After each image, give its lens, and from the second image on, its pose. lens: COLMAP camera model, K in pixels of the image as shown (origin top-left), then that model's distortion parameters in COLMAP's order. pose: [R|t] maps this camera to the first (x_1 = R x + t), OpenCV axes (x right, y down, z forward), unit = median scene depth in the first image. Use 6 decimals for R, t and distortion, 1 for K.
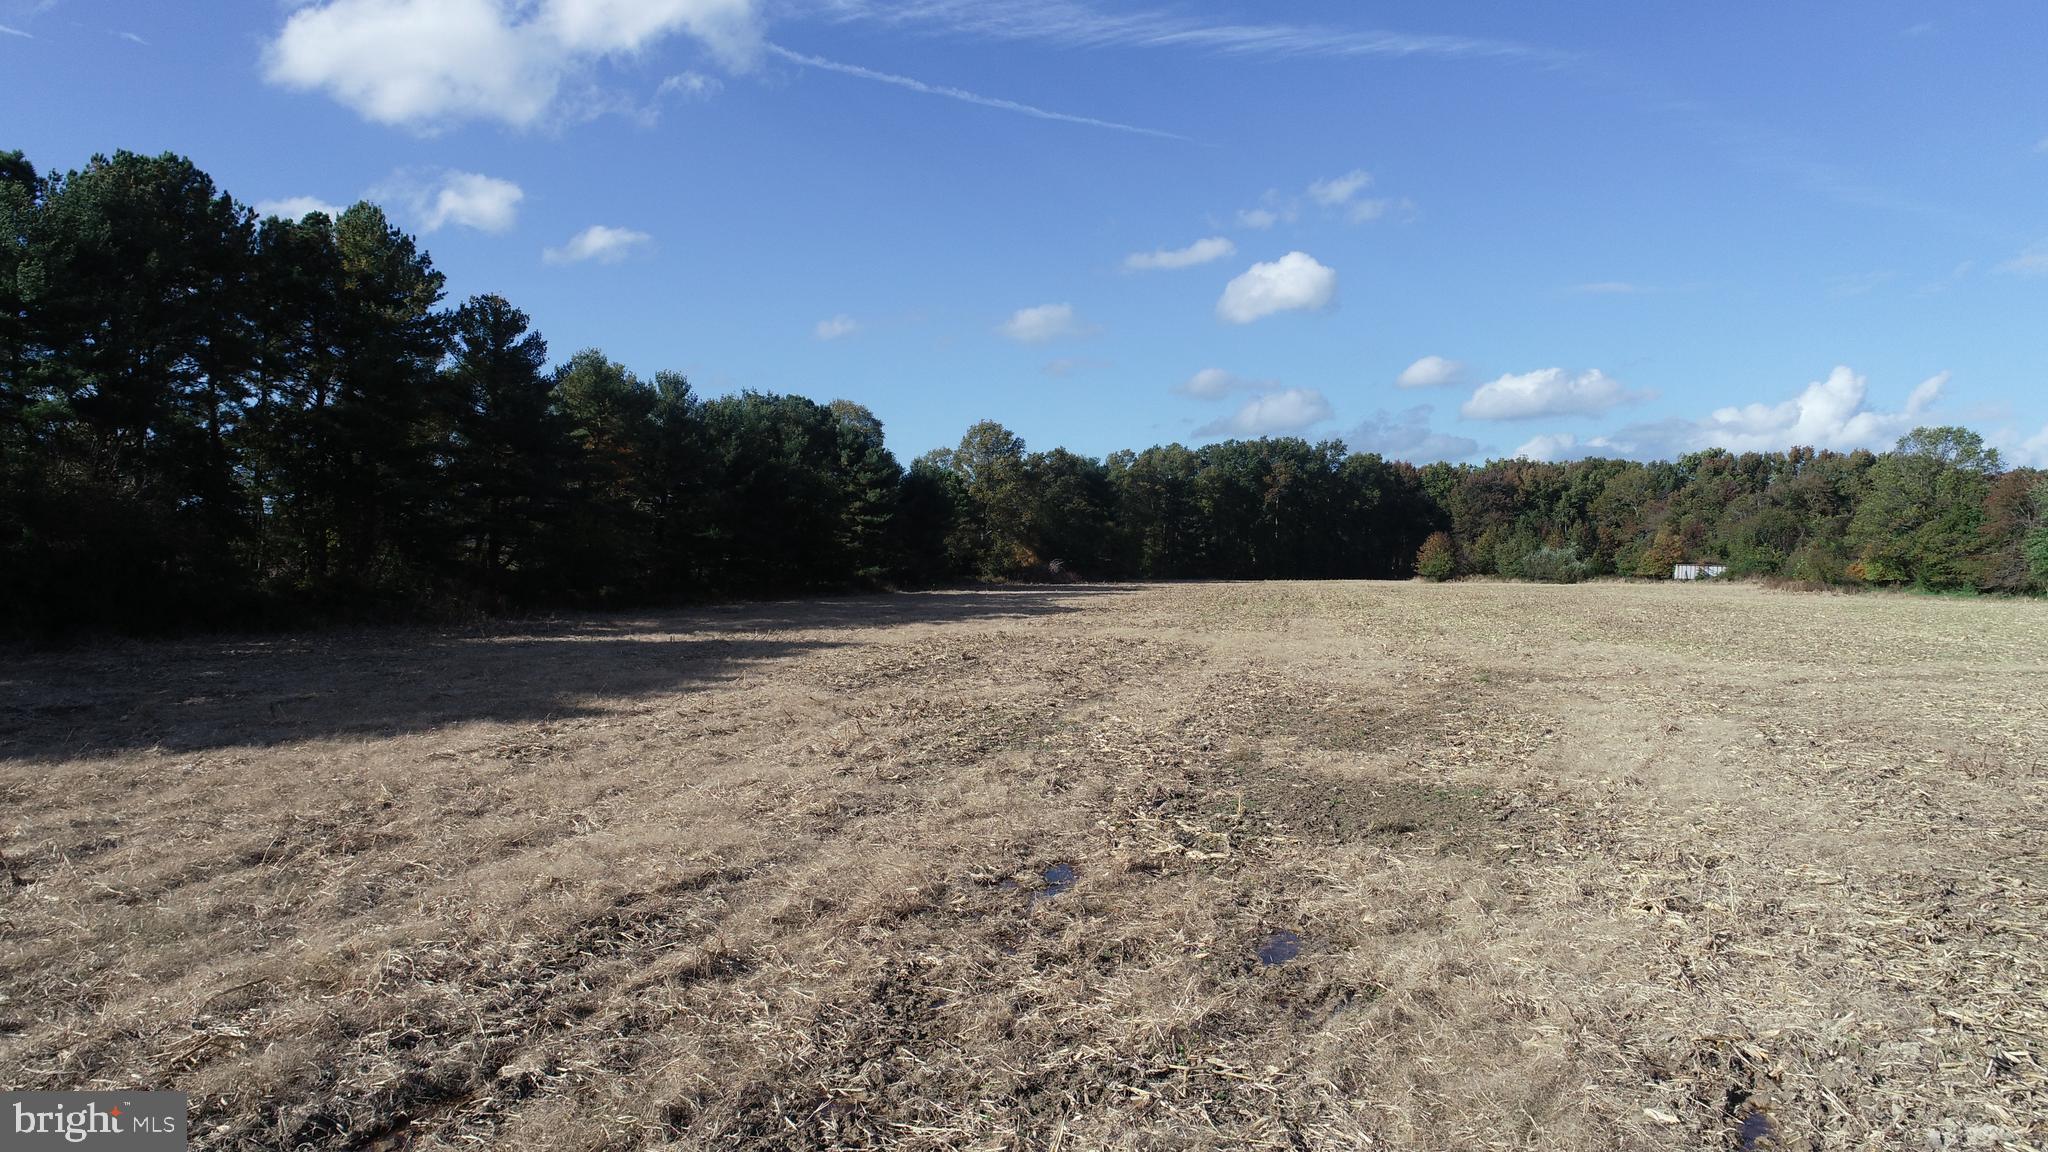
lens RADIAL K [[1359.9, 0, 1024.0], [0, 1359.9, 576.0], [0, 0, 1]] dist [0.001813, -0.003715]
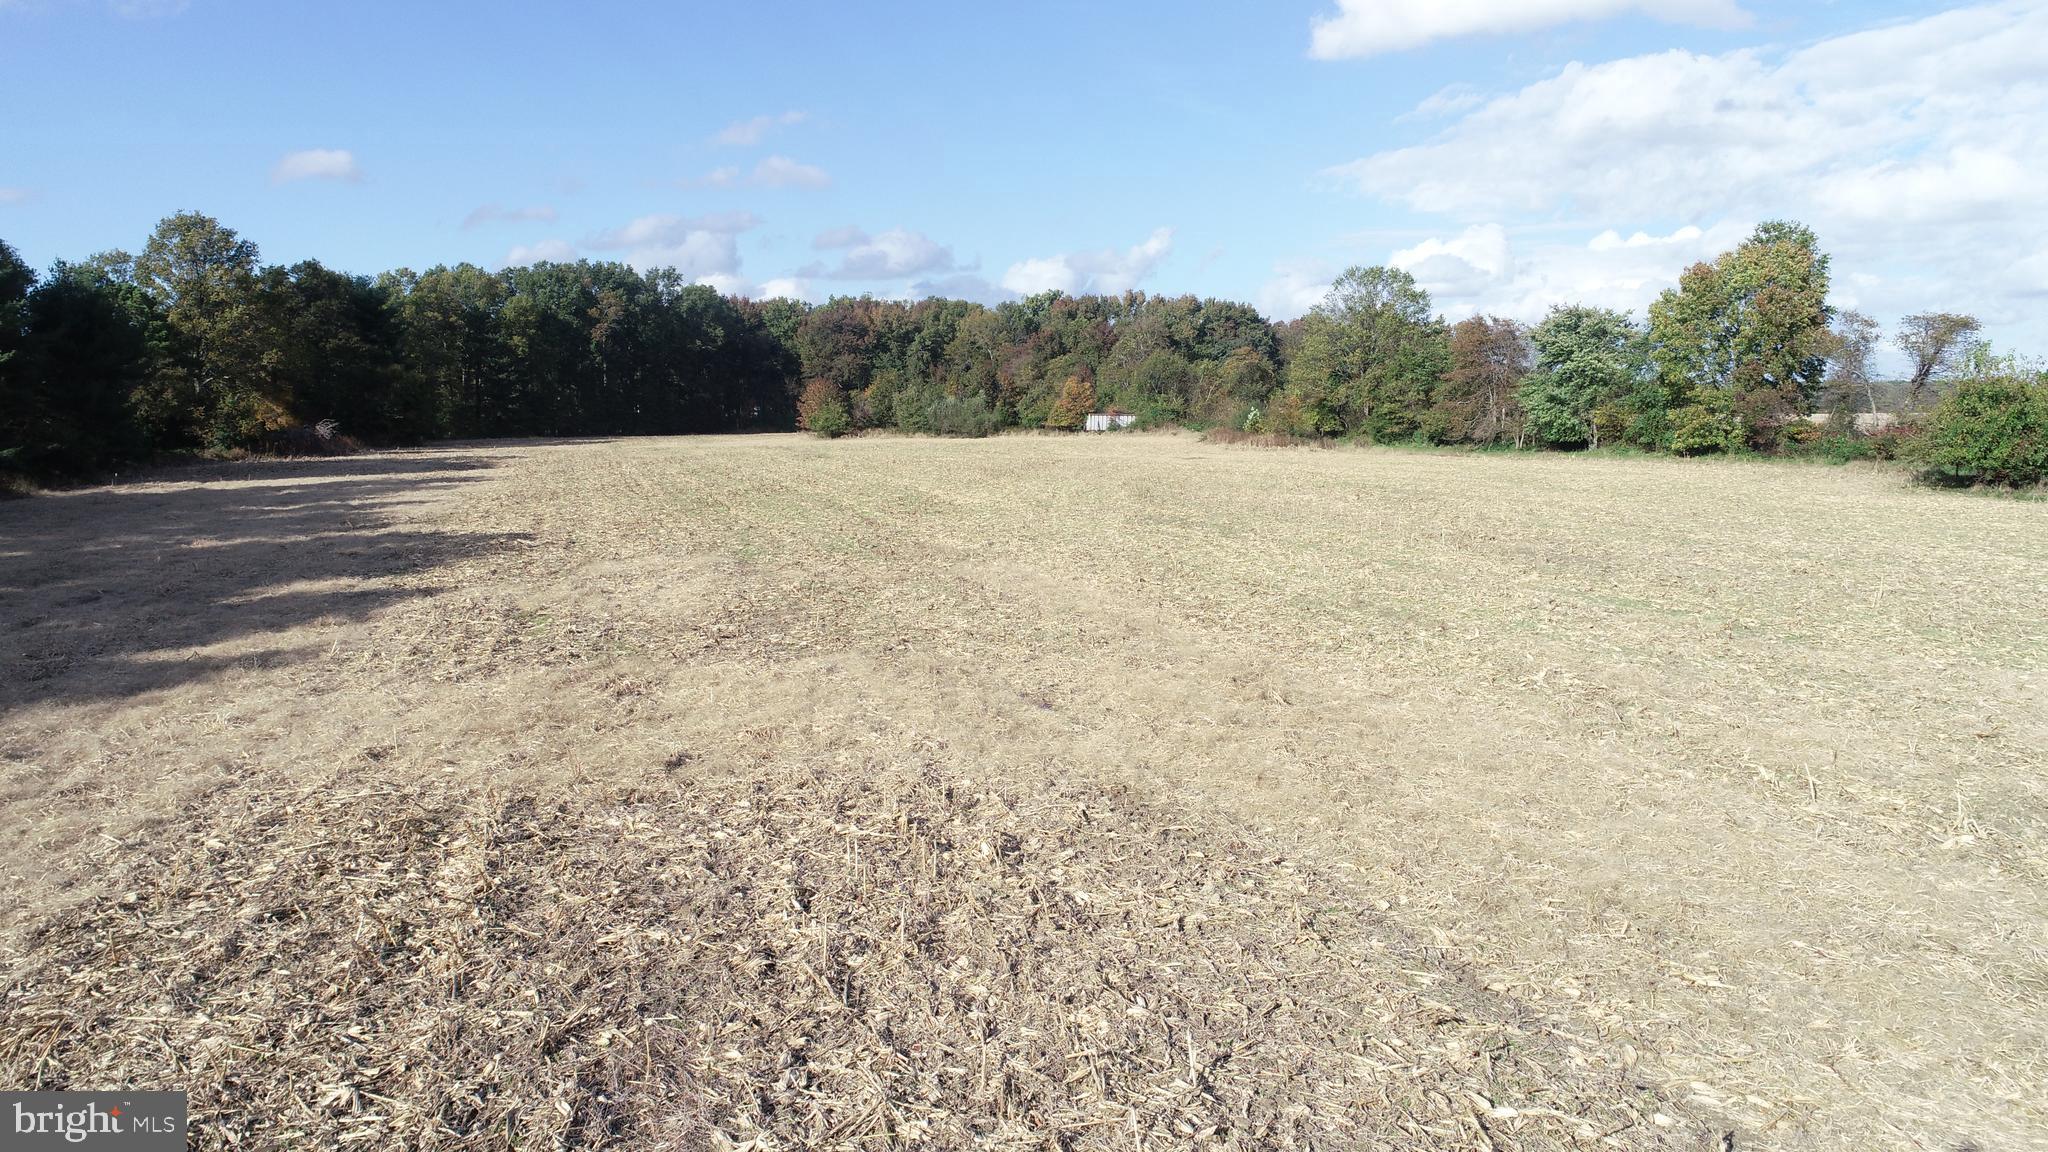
lens RADIAL K [[1359.9, 0, 1024.0], [0, 1359.9, 576.0], [0, 0, 1]] dist [0.001813, -0.003715]
pose [[0.868812, -0.073248, 0.489694, -0.011126], [0.016641, 0.992758, 0.118971, -0.008917], [-0.494862, -0.095214, 0.863740, 0.197961]]
